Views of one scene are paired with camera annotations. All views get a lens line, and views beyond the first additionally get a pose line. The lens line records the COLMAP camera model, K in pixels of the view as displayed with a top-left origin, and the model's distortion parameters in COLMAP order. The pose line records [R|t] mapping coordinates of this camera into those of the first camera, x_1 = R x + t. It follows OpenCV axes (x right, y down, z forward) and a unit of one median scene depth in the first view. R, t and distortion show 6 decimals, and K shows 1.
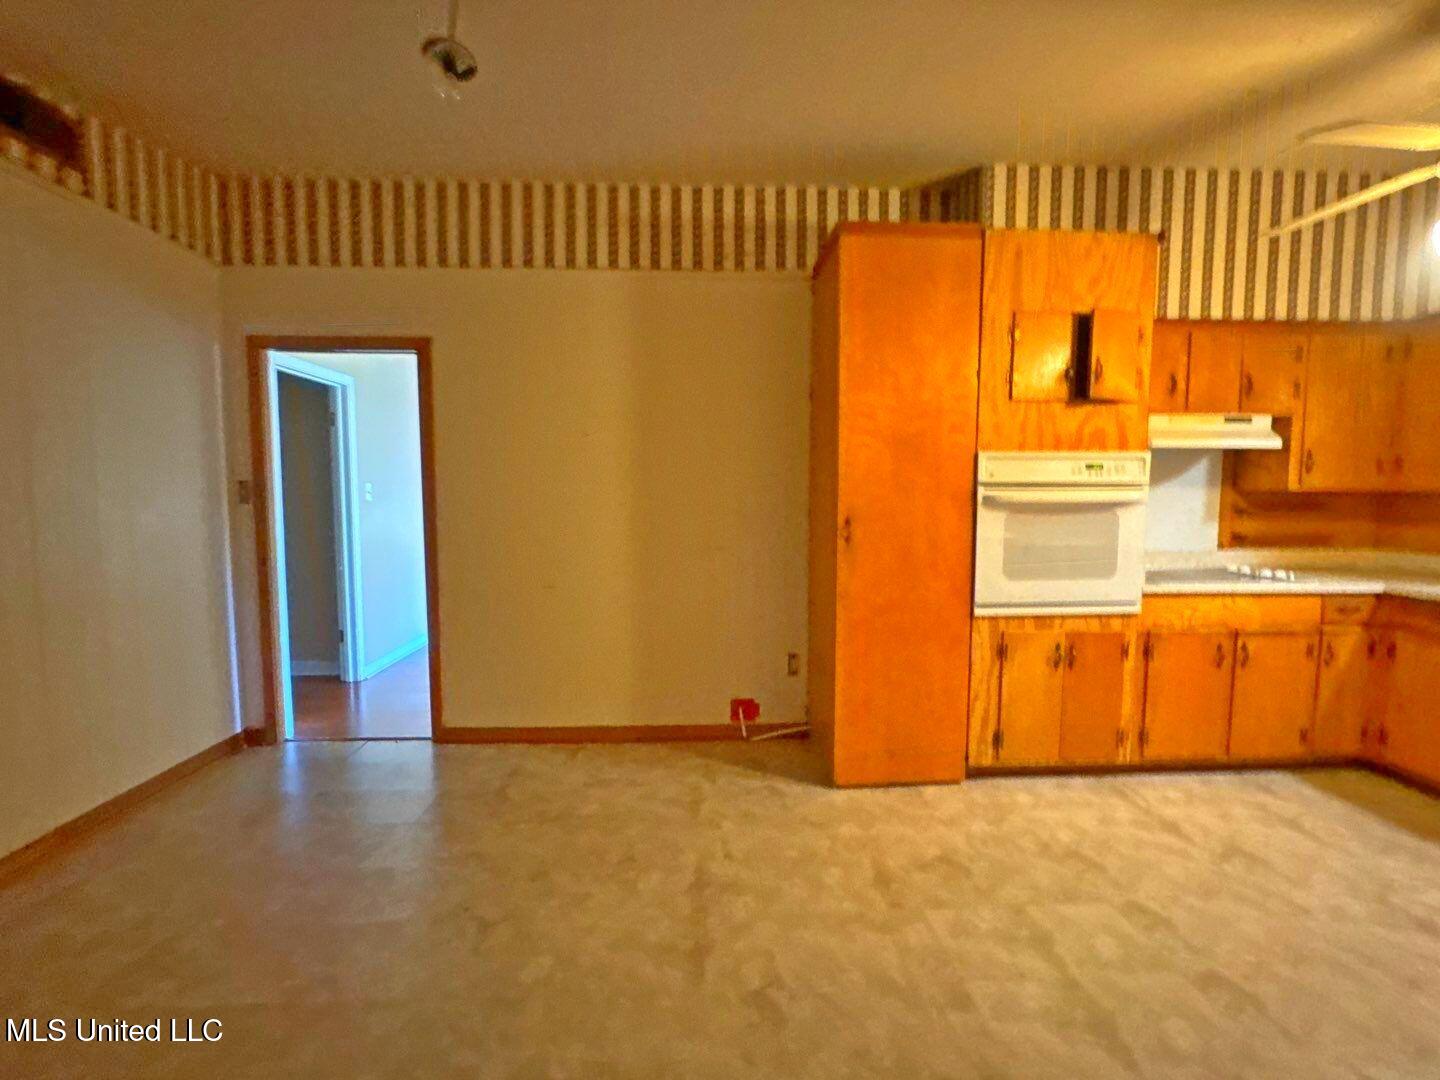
lens RADIAL K [[646.9, 0, 713.8], [0, 646.9, 539.1], [0, 0, 1]] dist [-0.003112, 0.000010]
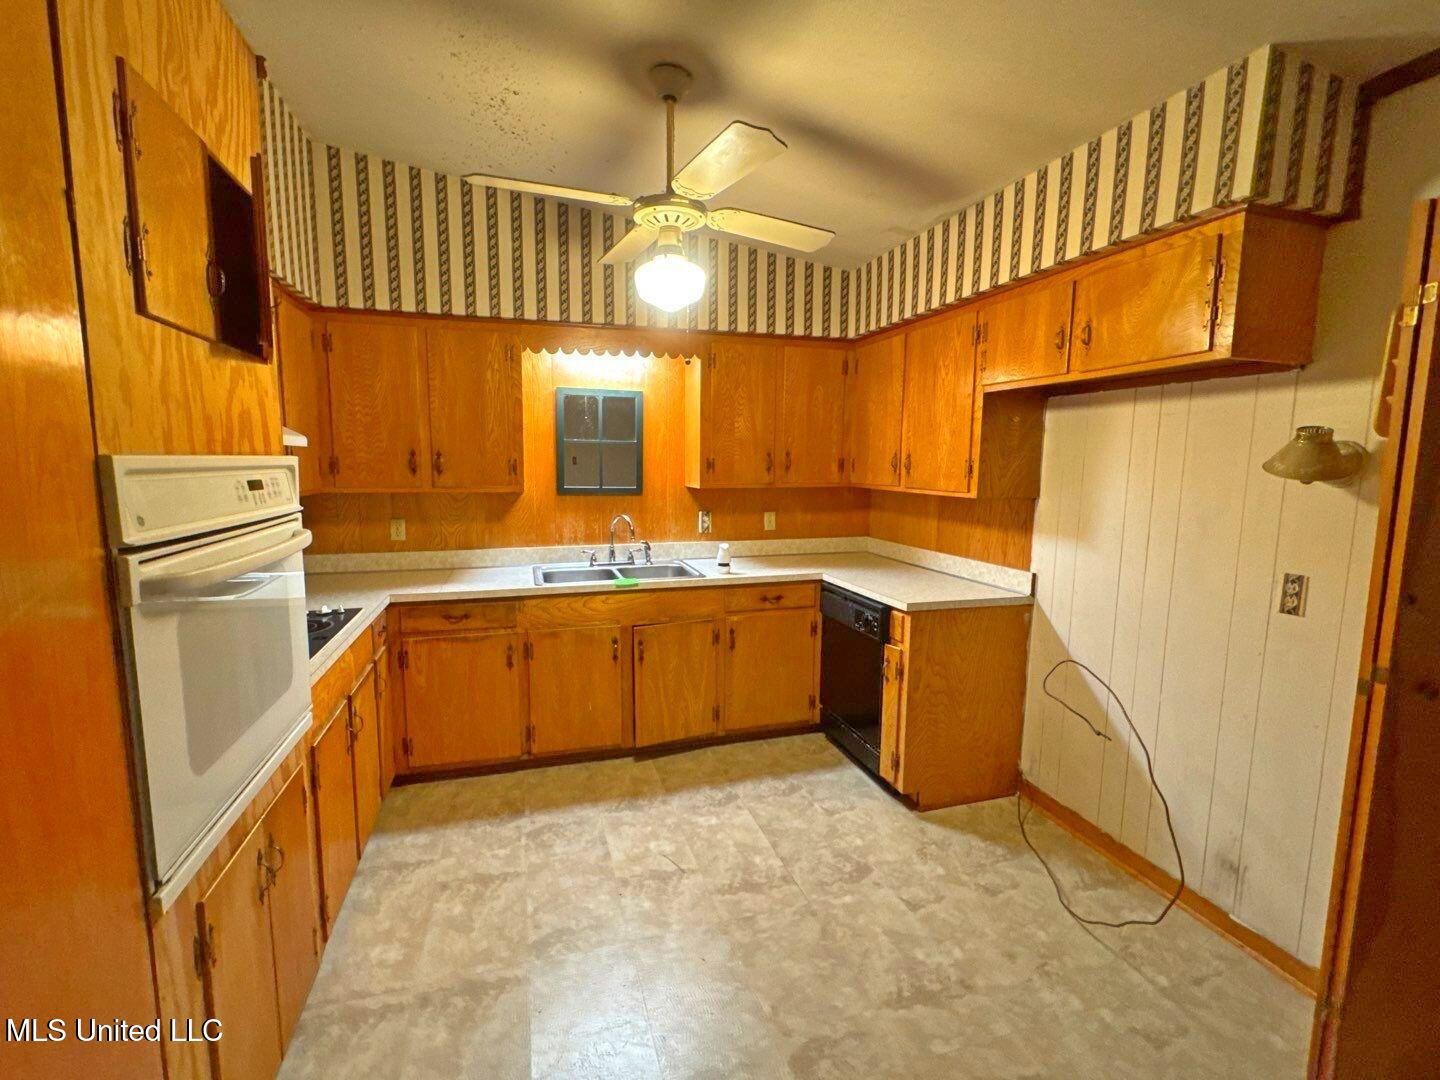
lens RADIAL K [[646.9, 0, 720.1], [0, 646.9, 540.9], [0, 0, 1]] dist [-0.003112, 0.000010]
pose [[-0.245305, -0.121753, 0.961770, 0.014332], [0.069813, 0.987288, 0.142790, -0.120601], [-0.966929, 0.102171, -0.233687, 0.812320]]
